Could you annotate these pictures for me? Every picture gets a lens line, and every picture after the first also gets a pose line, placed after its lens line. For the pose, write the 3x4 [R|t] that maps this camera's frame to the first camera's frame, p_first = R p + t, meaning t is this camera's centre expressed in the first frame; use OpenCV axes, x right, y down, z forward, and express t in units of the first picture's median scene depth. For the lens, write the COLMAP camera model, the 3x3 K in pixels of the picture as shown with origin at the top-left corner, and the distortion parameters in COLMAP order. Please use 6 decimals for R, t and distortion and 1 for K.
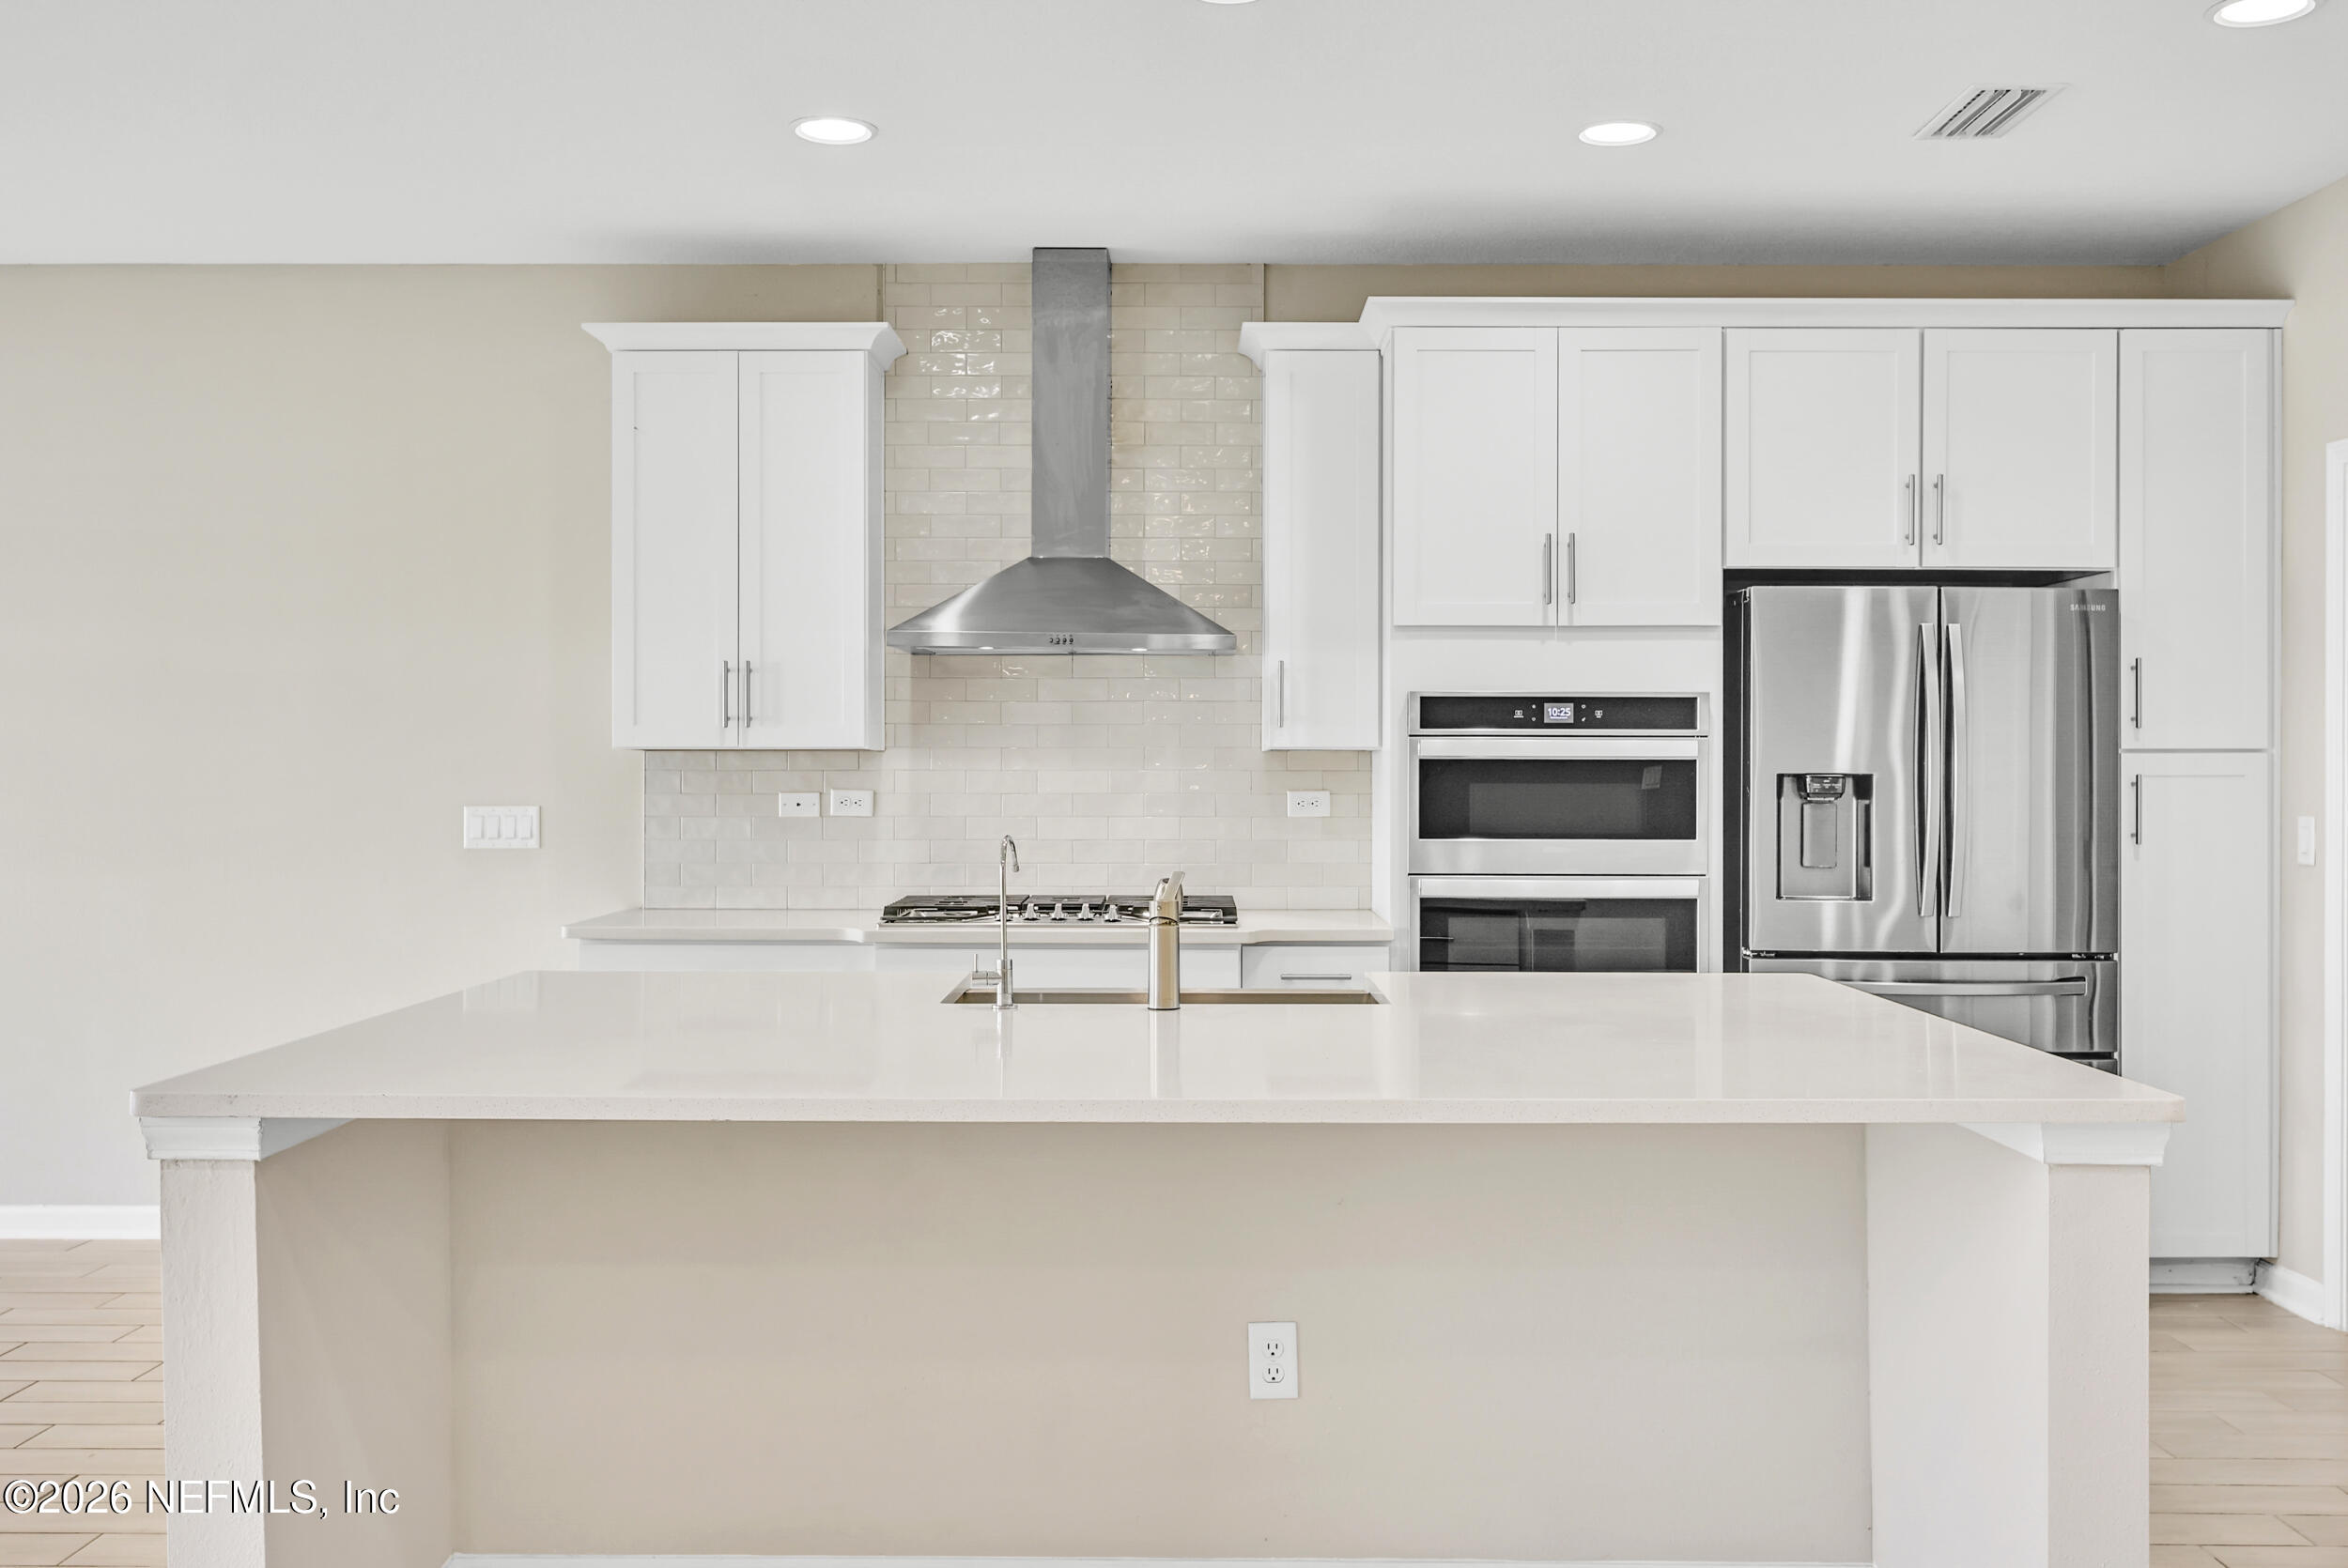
lens RADIAL K [[2050.3, 0, 1176.0], [0, 2050.3, 775.0], [0, 0, 1]] dist [0.002982, 0.000656]
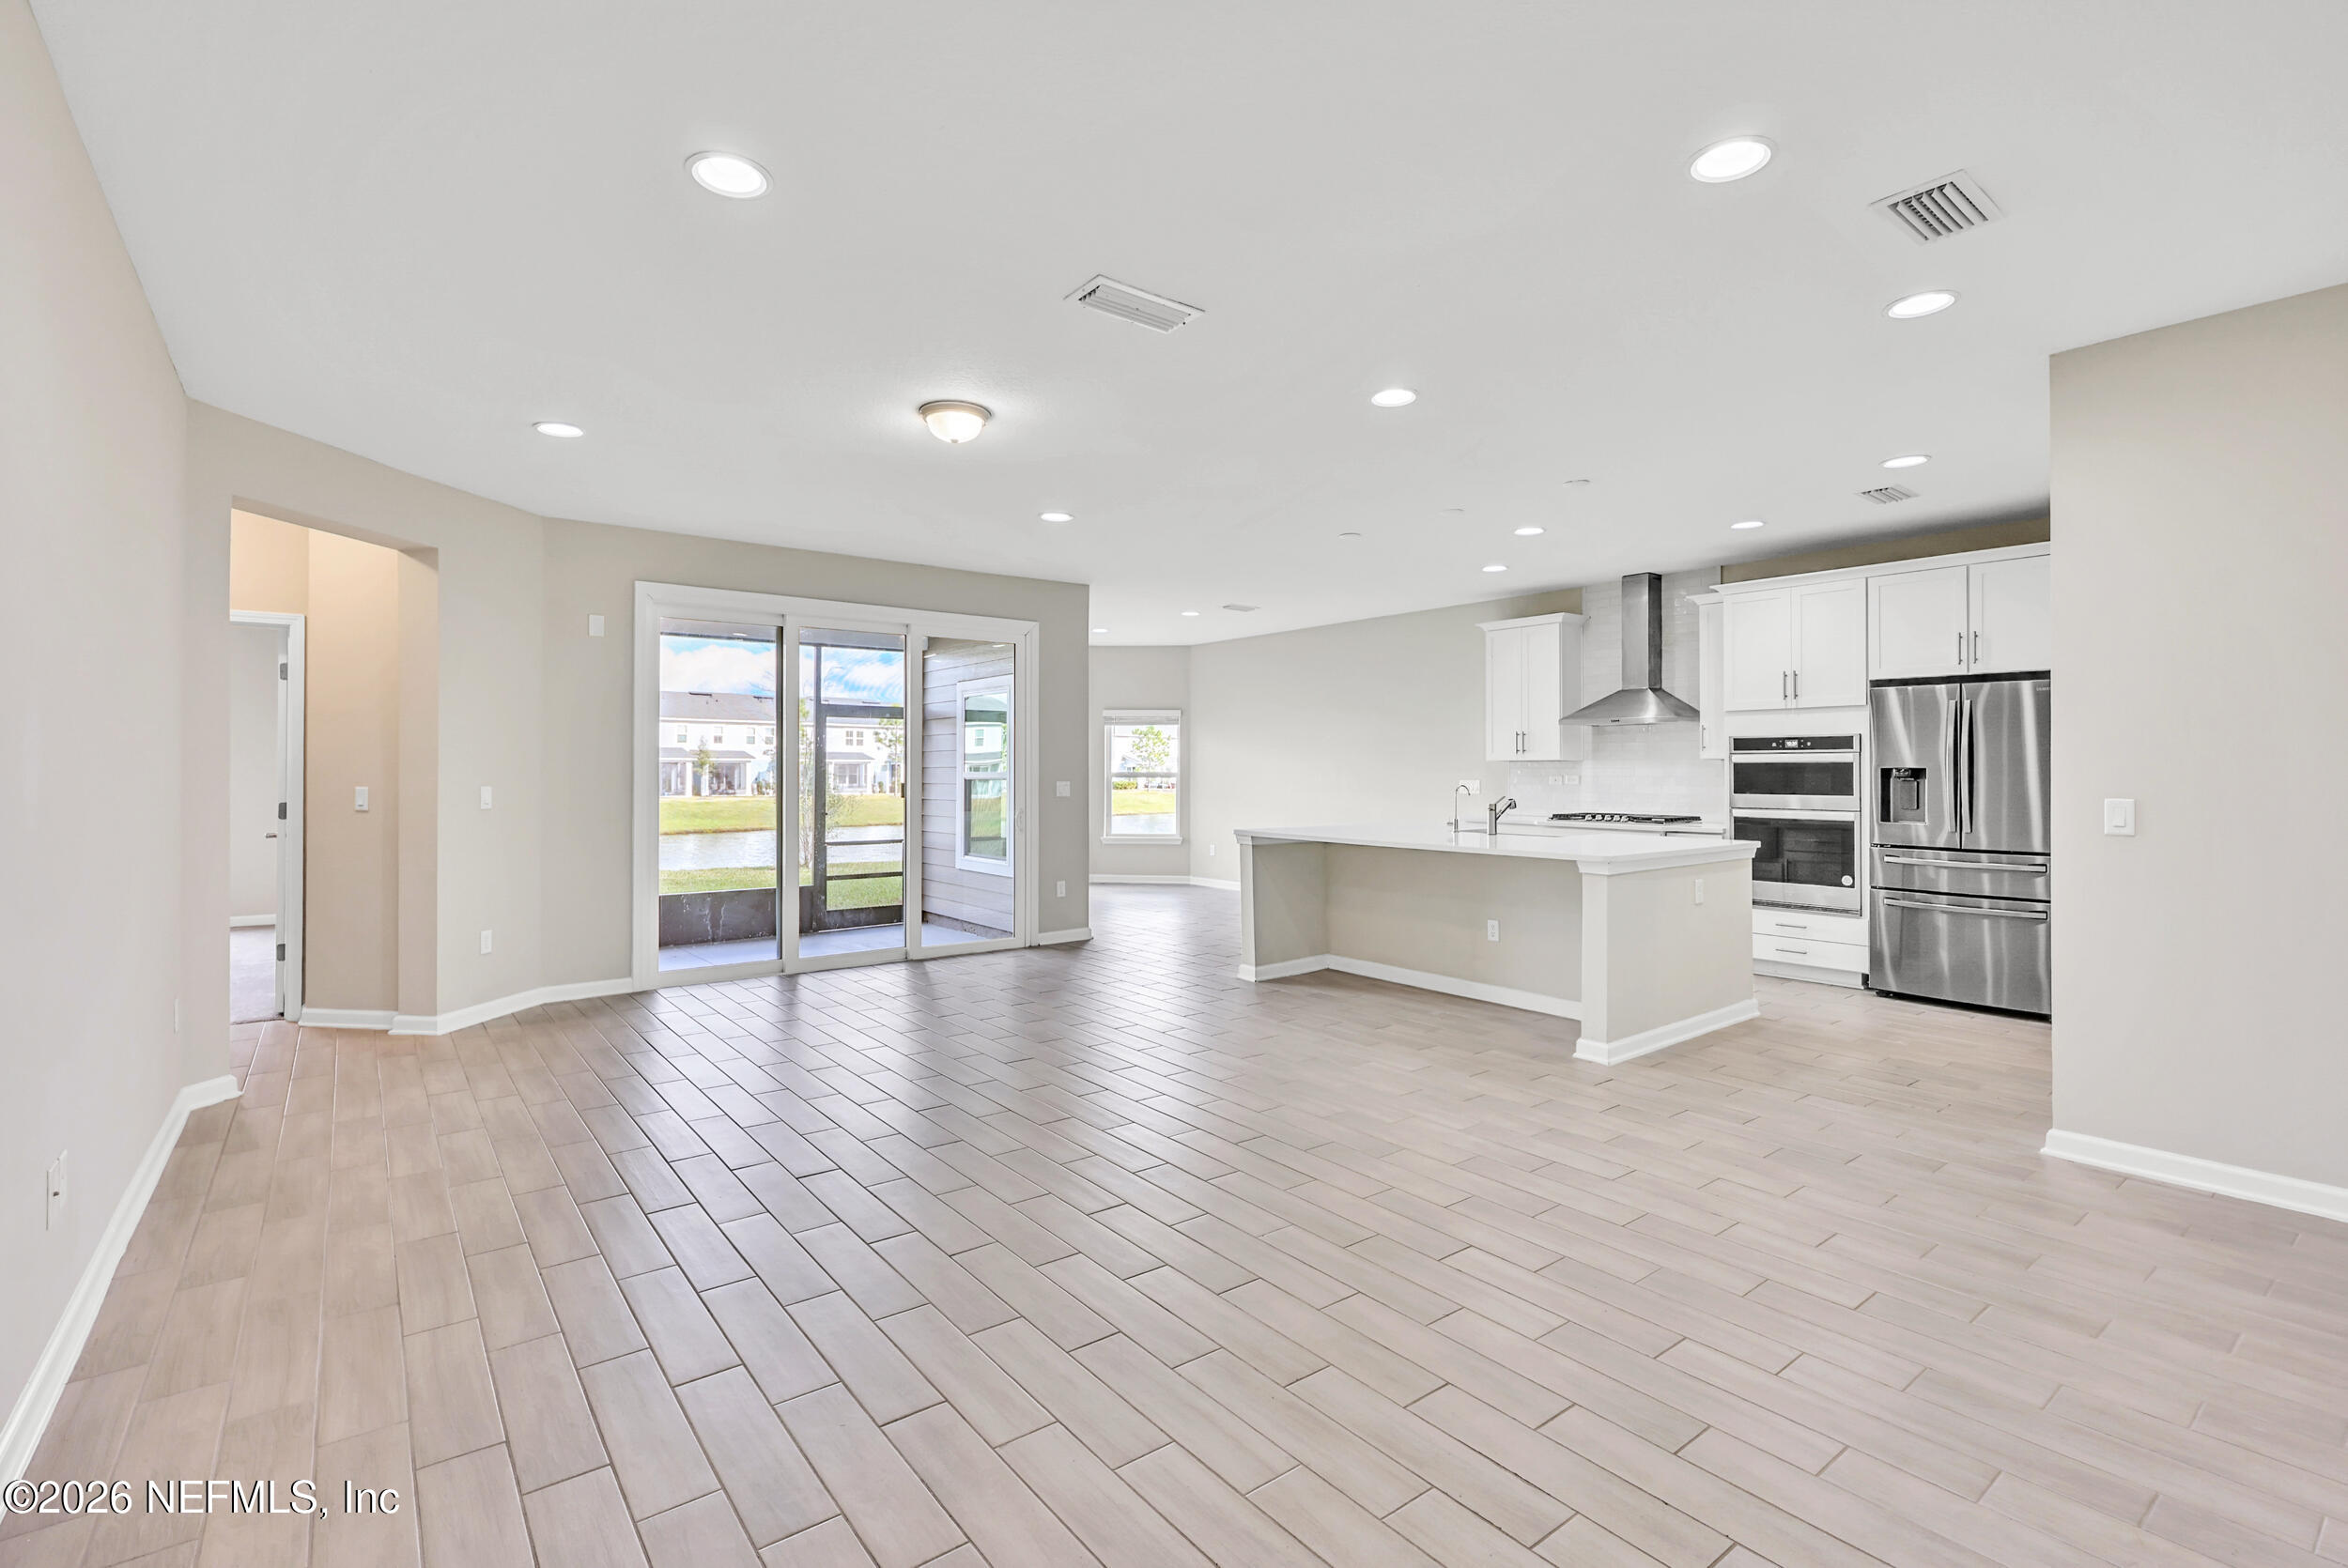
lens RADIAL K [[1073.9, 0, 1176.7], [0, 1073.9, 763.5], [0, 0, 1]] dist [0.000659, 0.000087]
pose [[0.618751, -0.006266, -0.785562, 0.735970], [-0.002609, 0.999946, -0.010031, 0.008202], [0.785583, 0.008257, 0.618701, -0.373125]]
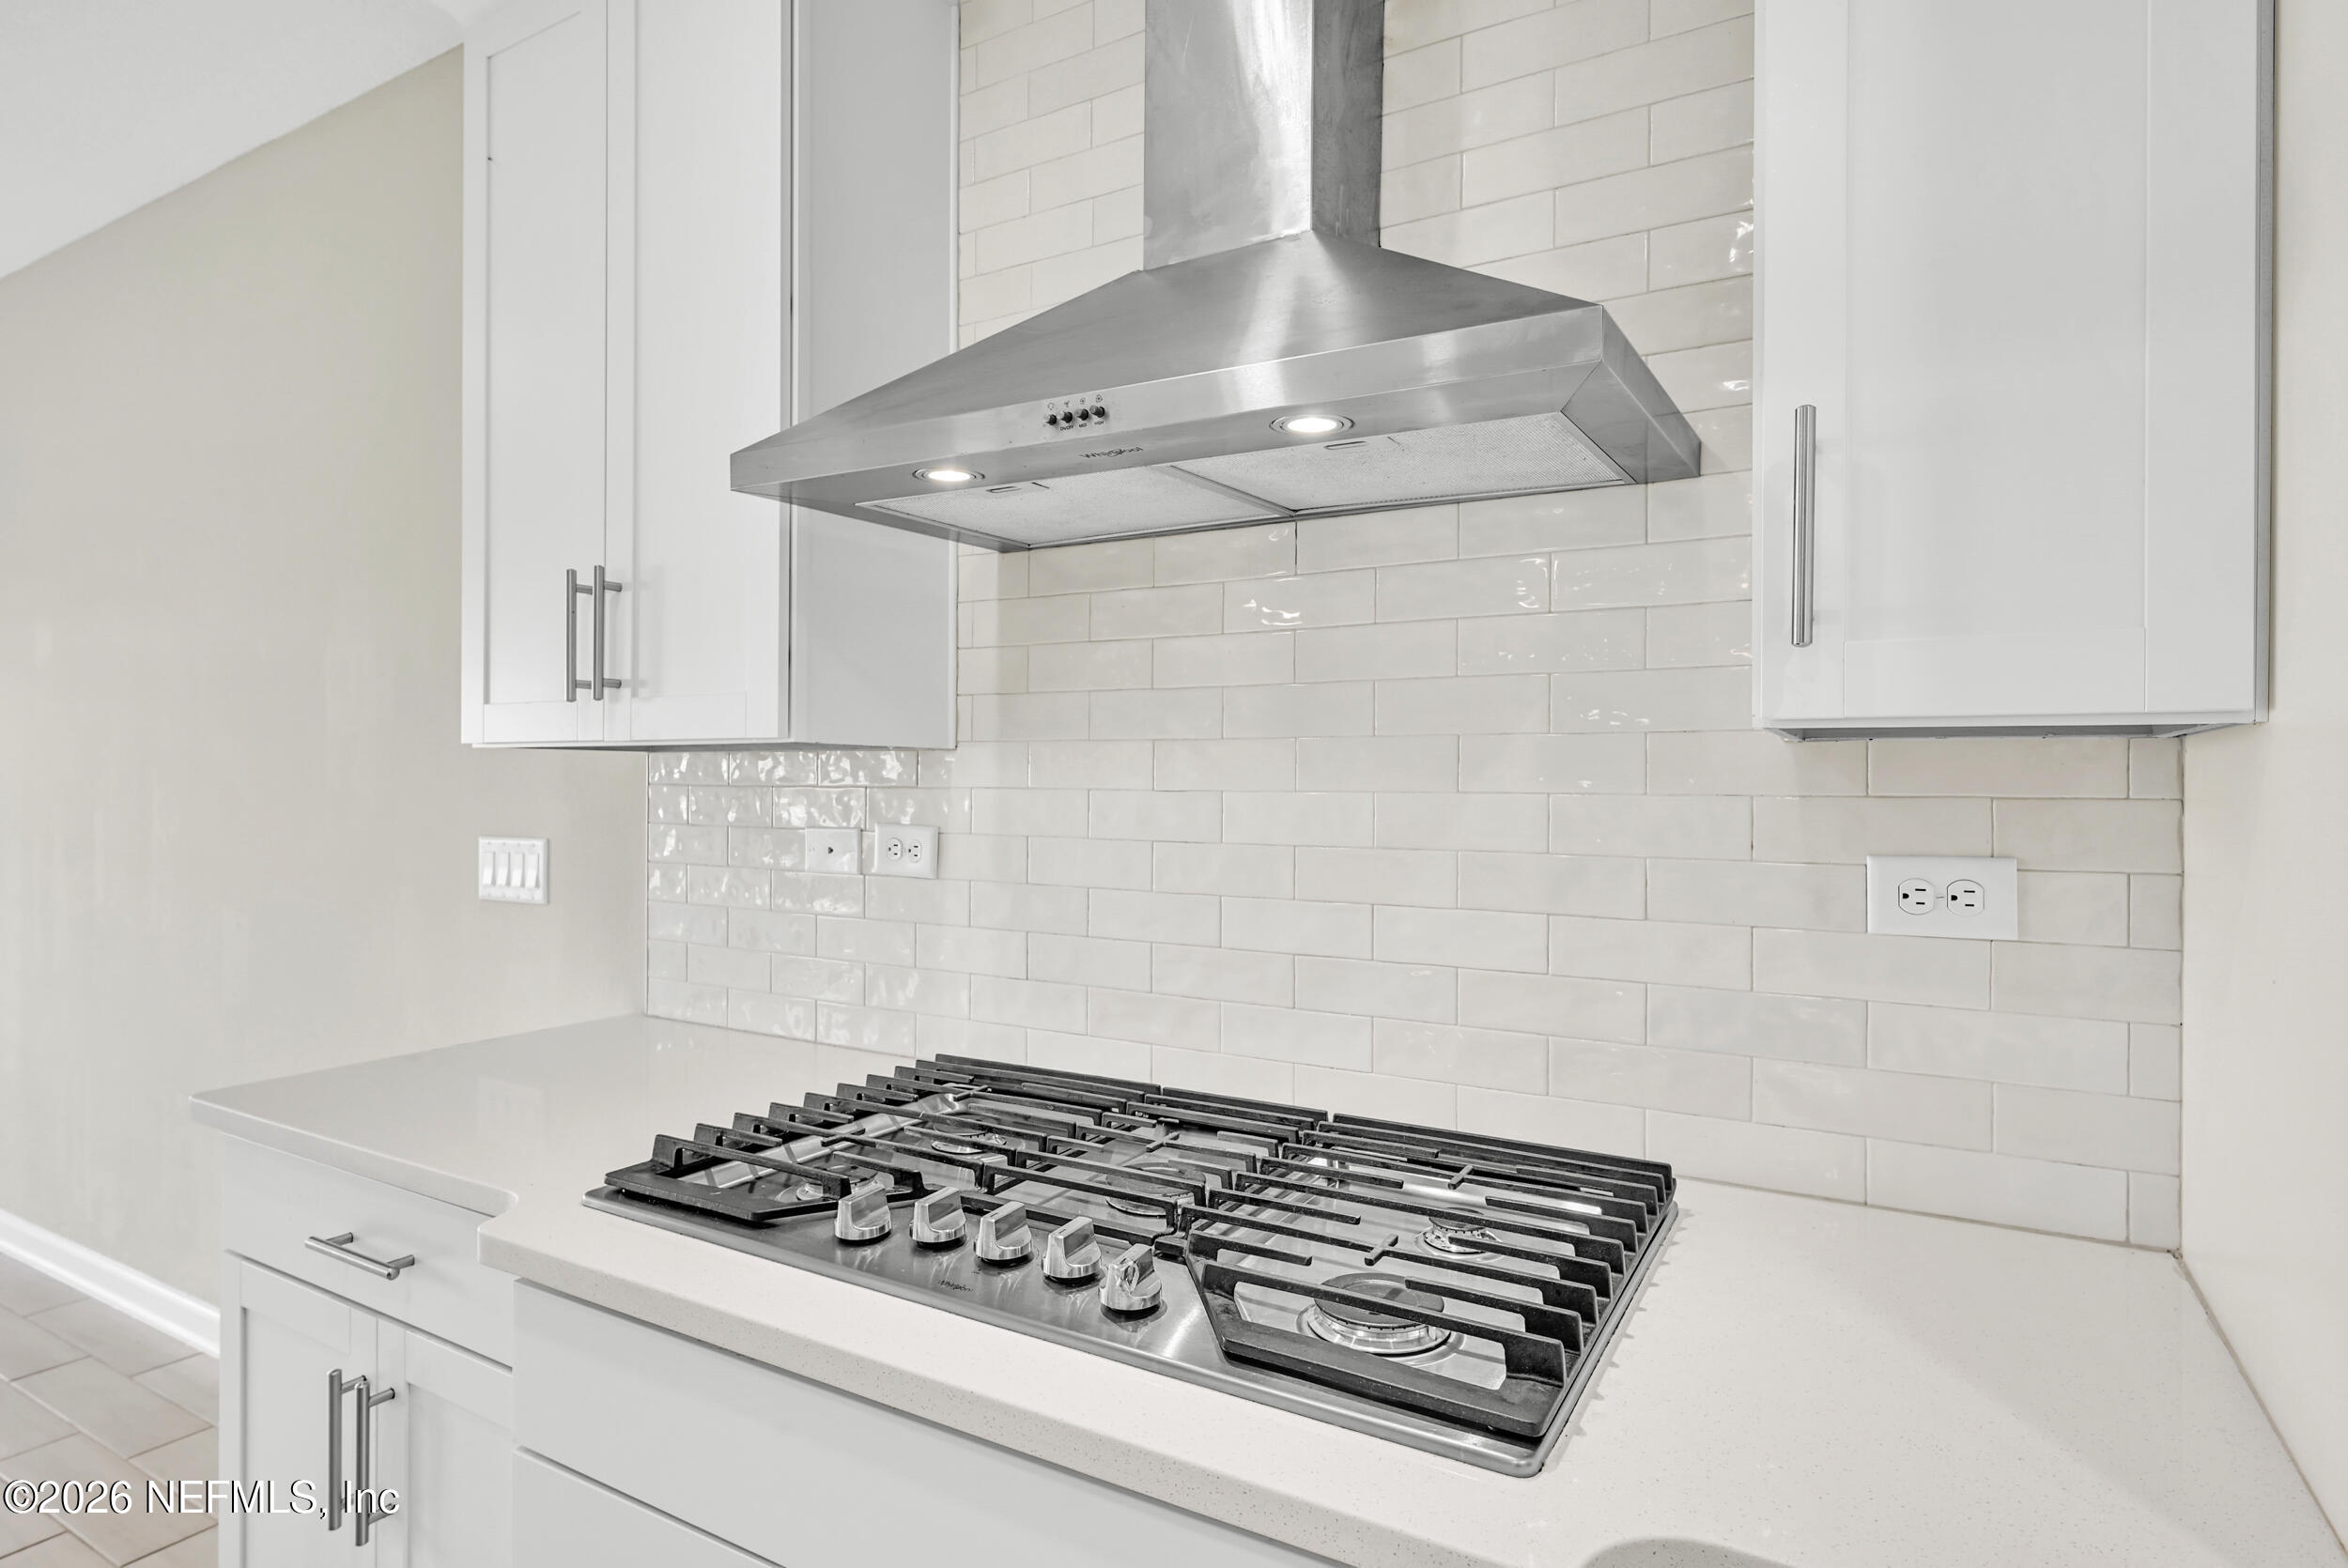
lens RADIAL K [[1261.5, 0, 1167.3], [0, 1261.5, 776.6], [0, 0, 1]] dist [0.001051, 0.000170]
pose [[0.860387, 0.001388, -0.509639, 0.067464], [-0.001731, 0.999998, -0.000200, -0.005440], [0.509638, 0.001055, 0.860388, 0.845726]]
